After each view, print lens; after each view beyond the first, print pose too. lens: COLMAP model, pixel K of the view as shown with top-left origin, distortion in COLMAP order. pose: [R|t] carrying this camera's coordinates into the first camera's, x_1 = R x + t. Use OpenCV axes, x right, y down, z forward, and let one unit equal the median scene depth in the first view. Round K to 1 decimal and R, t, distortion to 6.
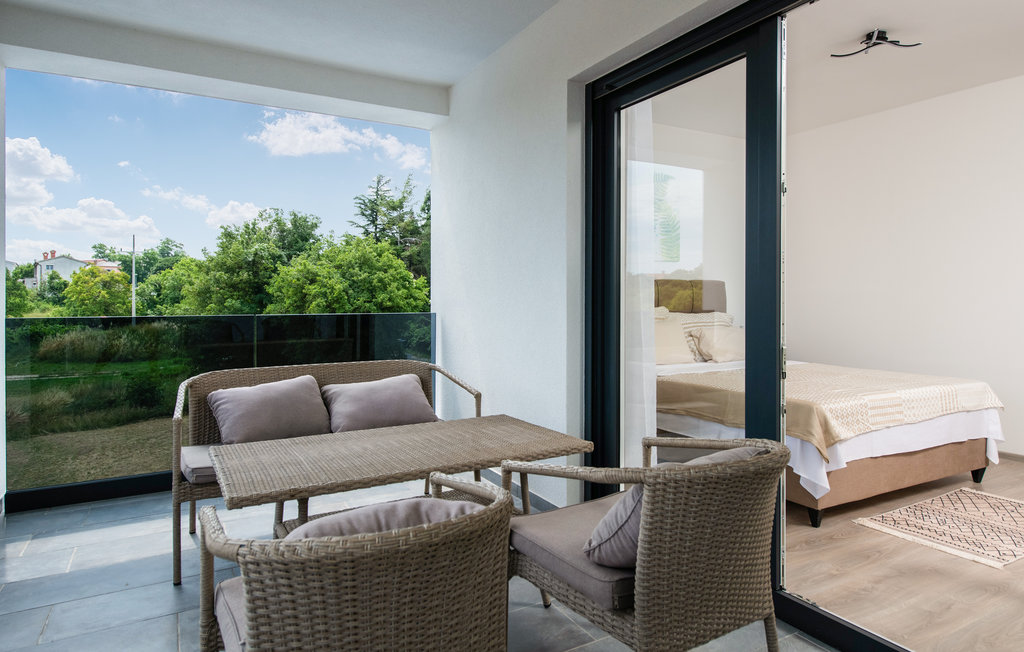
lens RADIAL K [[604.7, 0, 512.2], [0, 604.7, 302.2], [0, 0, 1]] dist [0.000787, 0.000120]
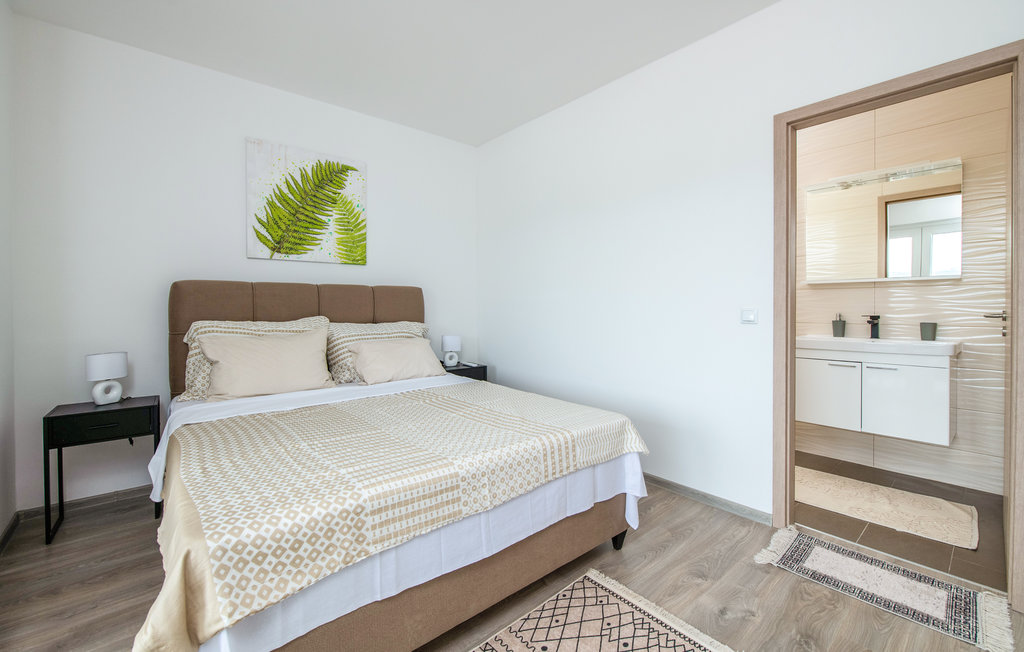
lens RADIAL K [[423.9, 0, 510.5], [0, 423.9, 310.5], [0, 0, 1]] dist [0.000648, -0.000088]
pose [[0.980588, -0.006302, 0.195979, 0.569937], [0.005543, 0.999975, 0.004422, -0.002672], [-0.196002, -0.003250, 0.980598, 0.542165]]
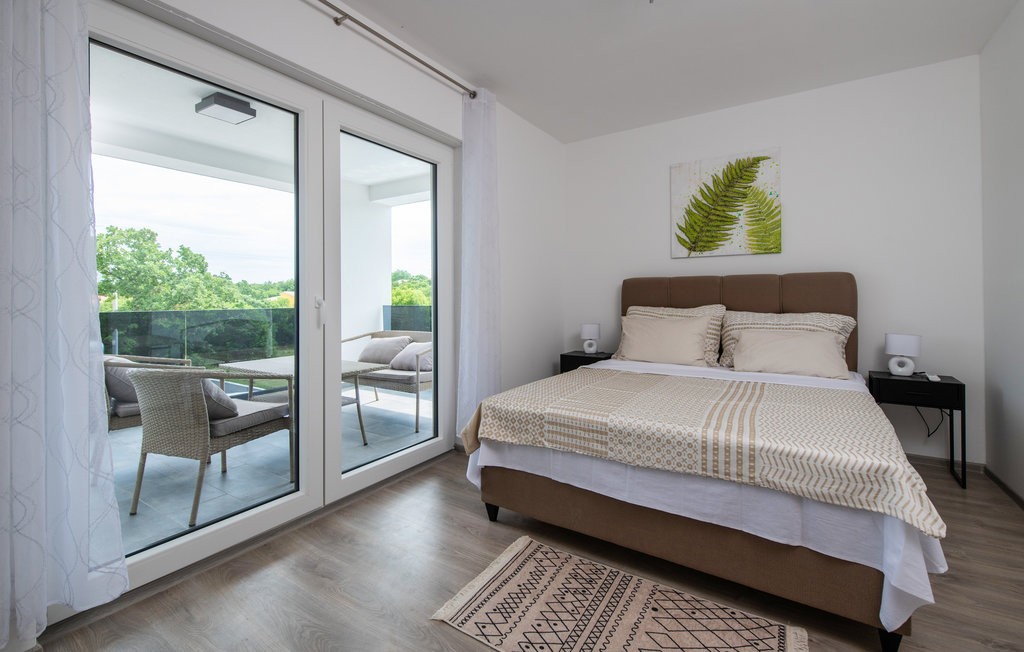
lens RADIAL K [[441.8, 0, 510.3], [0, 441.8, 294.8], [0, 0, 1]] dist [-0.000809, -0.000442]
pose [[0.461722, -0.007903, -0.886989, 1.011115], [-0.000836, 0.999956, -0.009344, -0.002257], [0.887024, 0.005055, 0.461695, 0.582063]]
